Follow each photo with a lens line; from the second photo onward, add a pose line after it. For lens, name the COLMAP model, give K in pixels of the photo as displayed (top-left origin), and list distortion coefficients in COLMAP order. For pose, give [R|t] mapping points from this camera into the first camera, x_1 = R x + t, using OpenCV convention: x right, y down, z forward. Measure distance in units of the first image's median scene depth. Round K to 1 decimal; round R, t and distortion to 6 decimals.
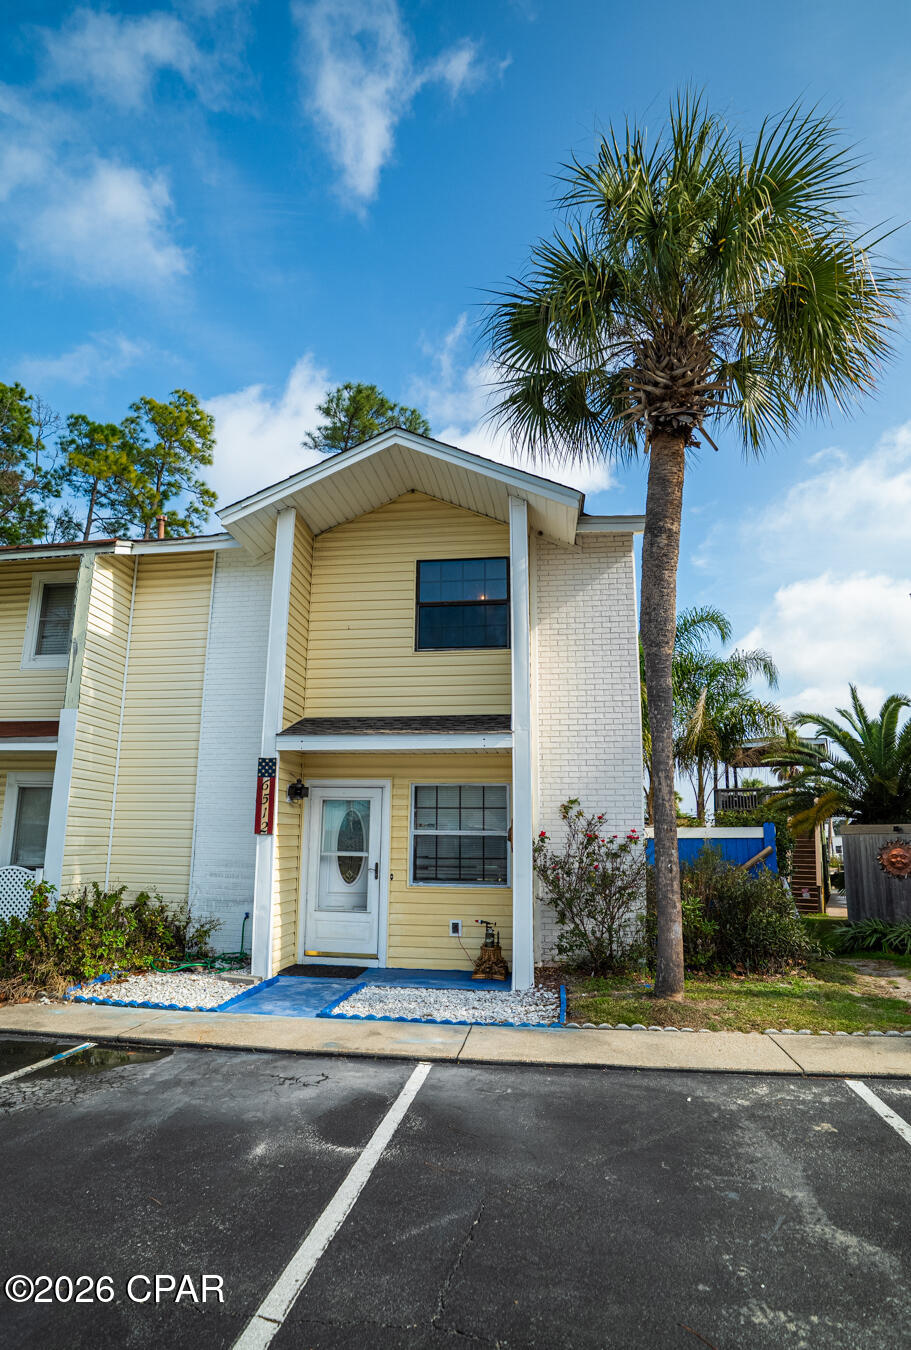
lens RADIAL K [[699.4, 0, 455.5], [0, 699.4, 675.0], [0, 0, 1]] dist [-0.064959, 0.027456]
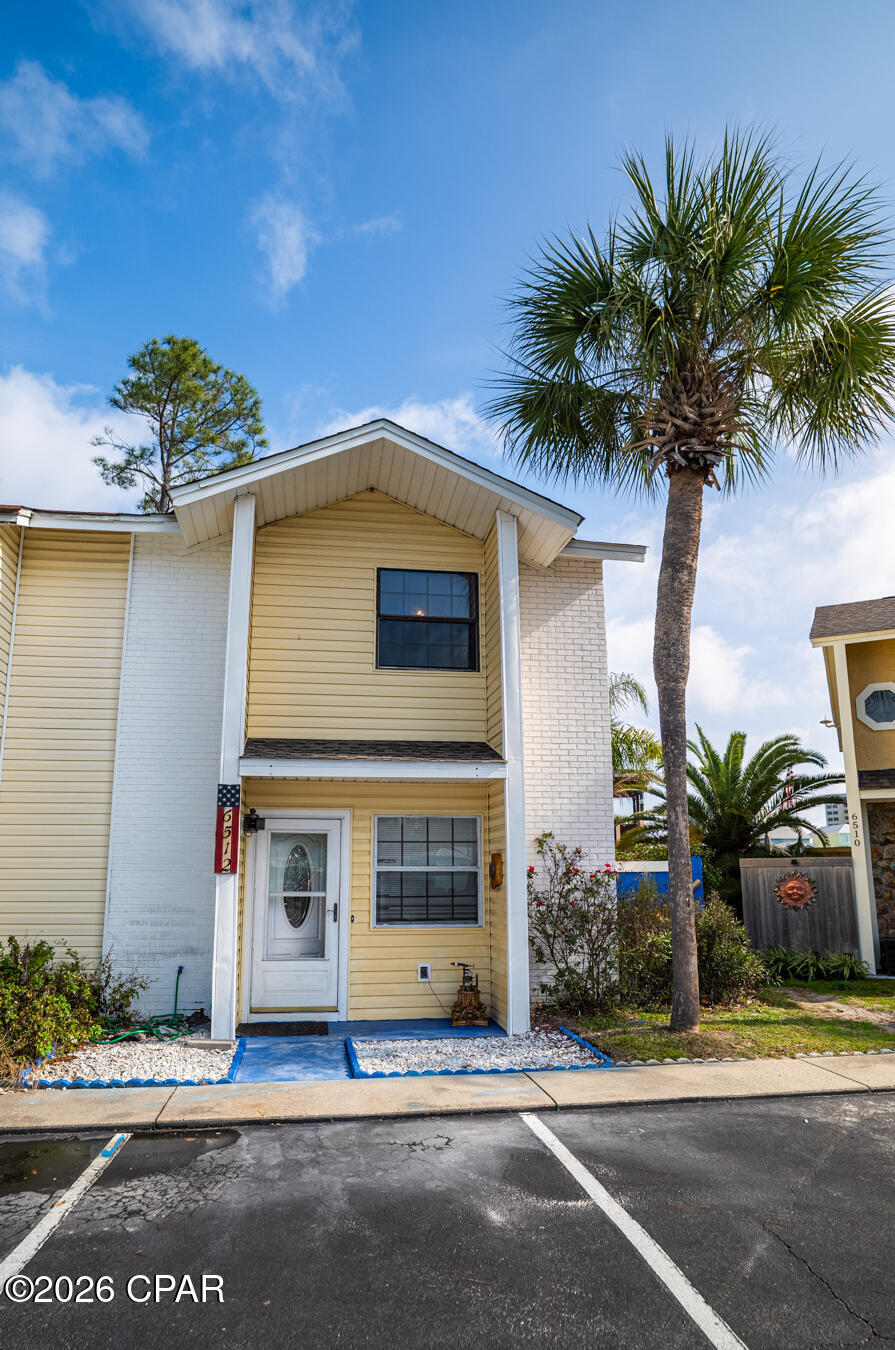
lens RADIAL K [[784.0, 0, 420.7], [0, 784.0, 696.3], [0, 0, 1]] dist [-0.039057, 0.023256]
pose [[0.962691, 0.047580, 0.266388, -0.307673], [-0.050096, 0.998741, 0.002654, -0.004041], [-0.265926, -0.015900, 0.963862, 0.008067]]
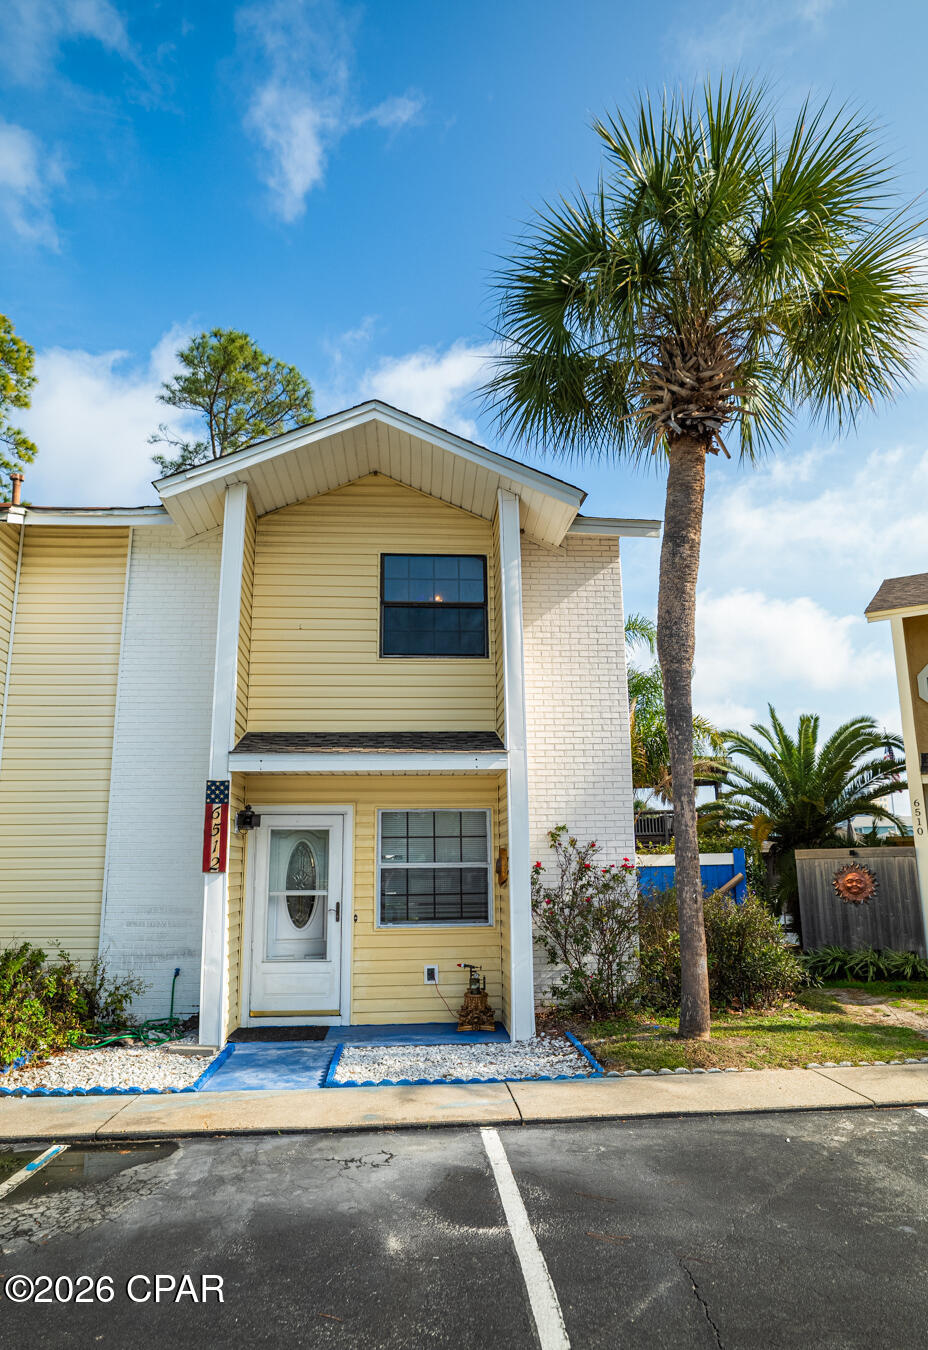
lens RADIAL K [[804.5, 0, 459.5], [0, 804.5, 670.3], [0, 0, 1]] dist [-0.039930, 0.025330]
pose [[0.978209, 0.027359, 0.205814, -0.189882], [-0.024865, 0.999583, -0.014695, -0.006408], [-0.206130, 0.009257, 0.978481, -0.003290]]
